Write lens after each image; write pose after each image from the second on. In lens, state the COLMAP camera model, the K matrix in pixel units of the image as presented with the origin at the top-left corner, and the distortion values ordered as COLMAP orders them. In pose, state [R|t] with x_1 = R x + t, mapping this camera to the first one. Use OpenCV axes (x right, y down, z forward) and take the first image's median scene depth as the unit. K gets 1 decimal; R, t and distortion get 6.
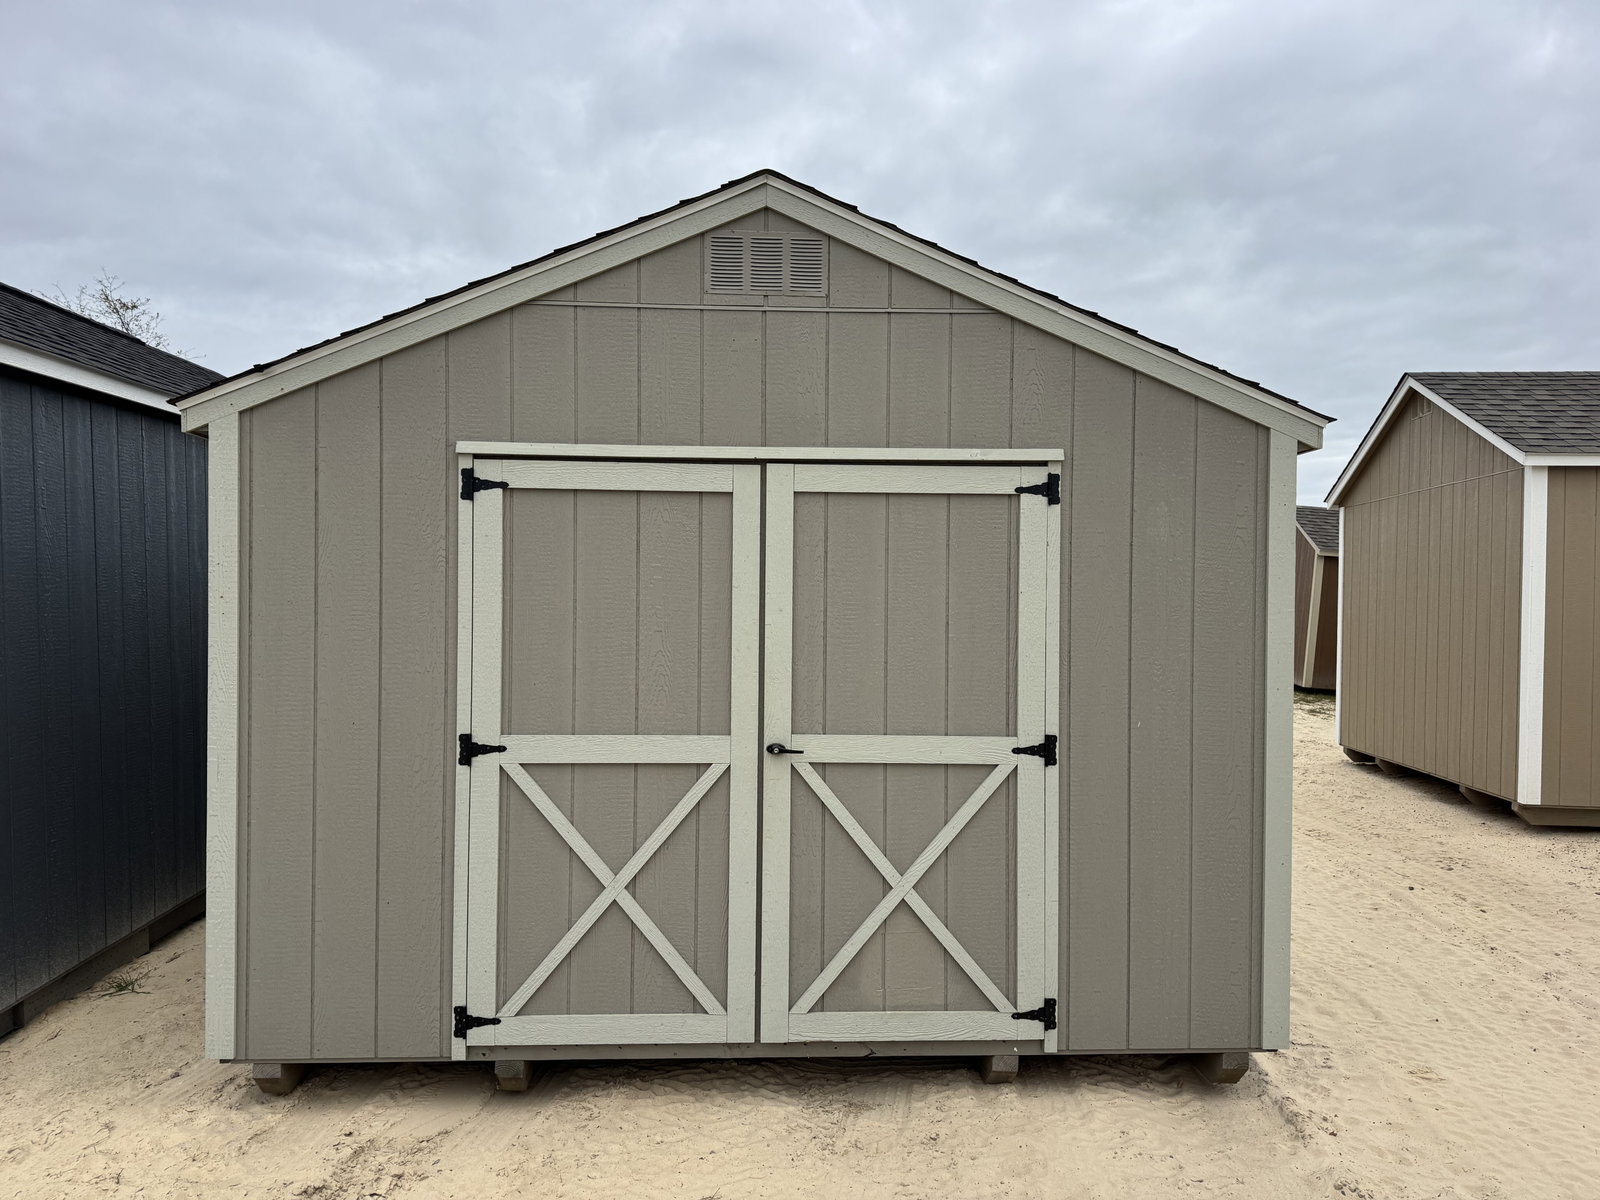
lens RADIAL K [[1154.6, 0, 813.5], [0, 1154.6, 601.1], [0, 0, 1]] dist [0.046910, -0.057025]
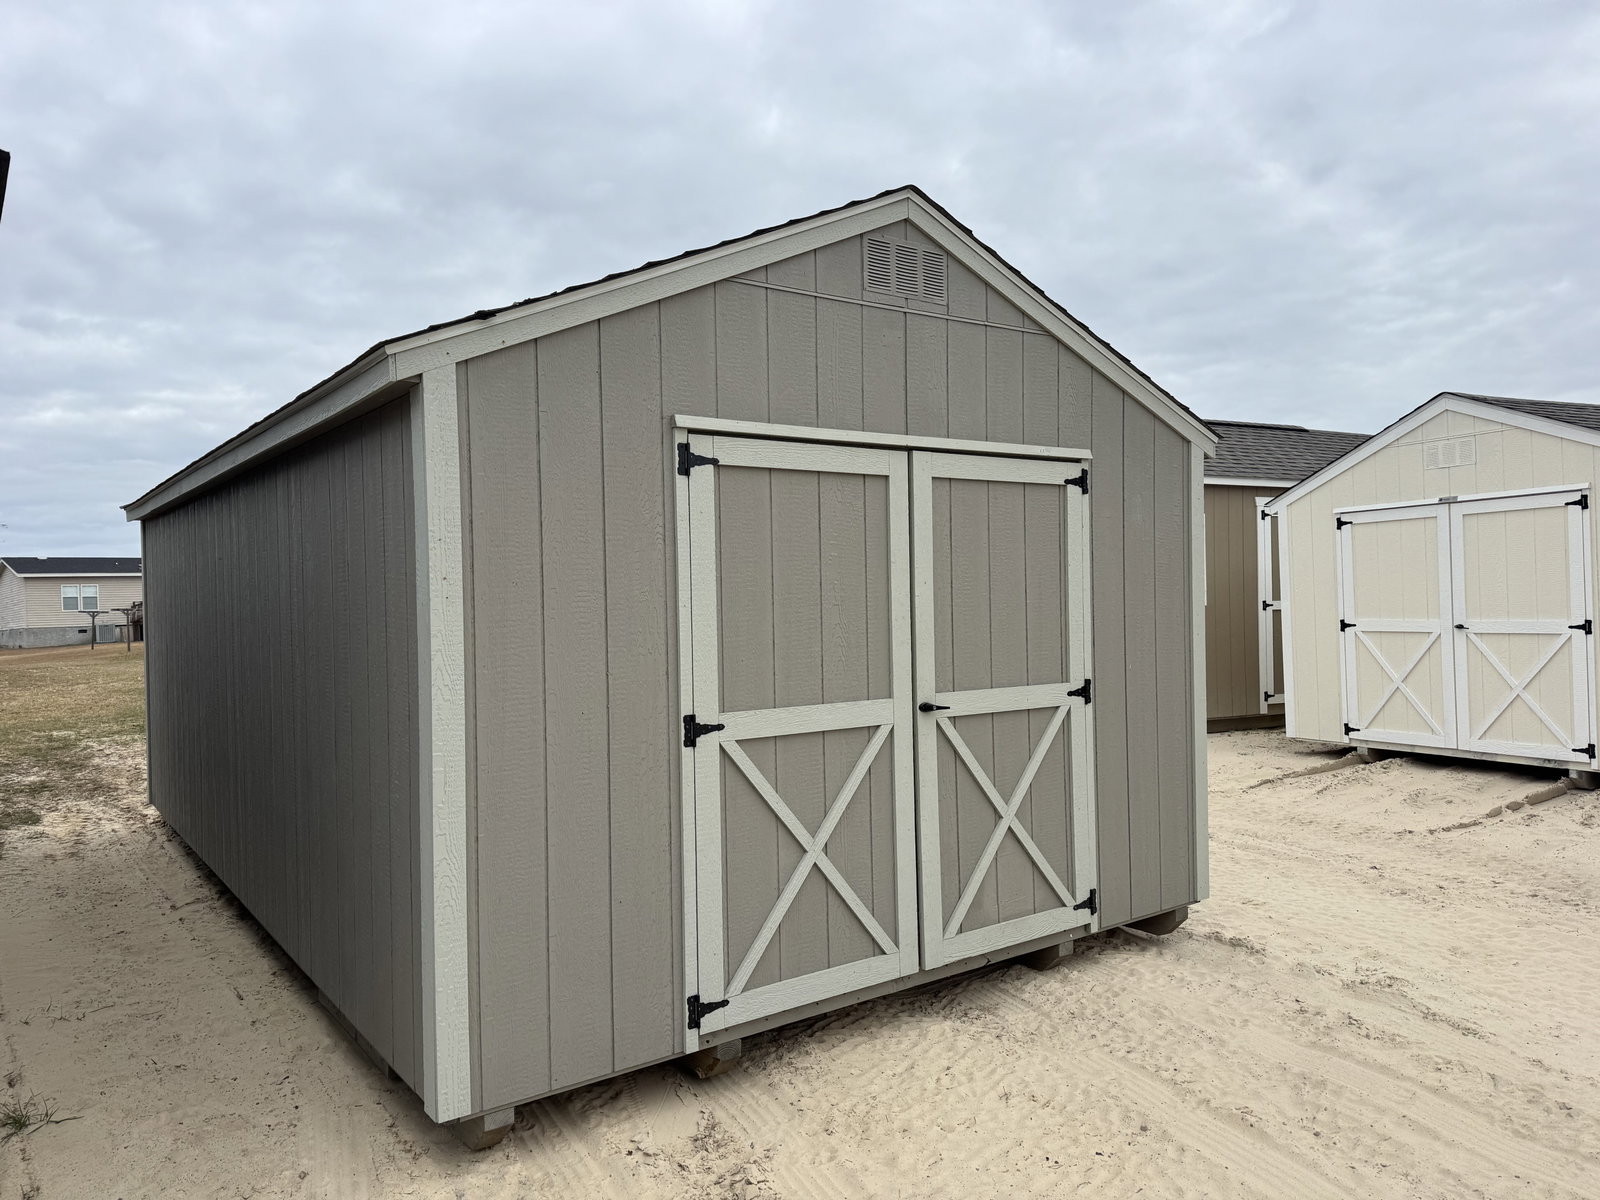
lens RADIAL K [[1154.6, 0, 810.0], [0, 1154.6, 598.7], [0, 0, 1]] dist [0.046910, -0.057025]
pose [[0.824711, -0.026421, 0.564938, -0.752074], [0.025642, 0.999628, 0.009318, 0.010051], [-0.564973, 0.006801, 0.825081, 0.140868]]
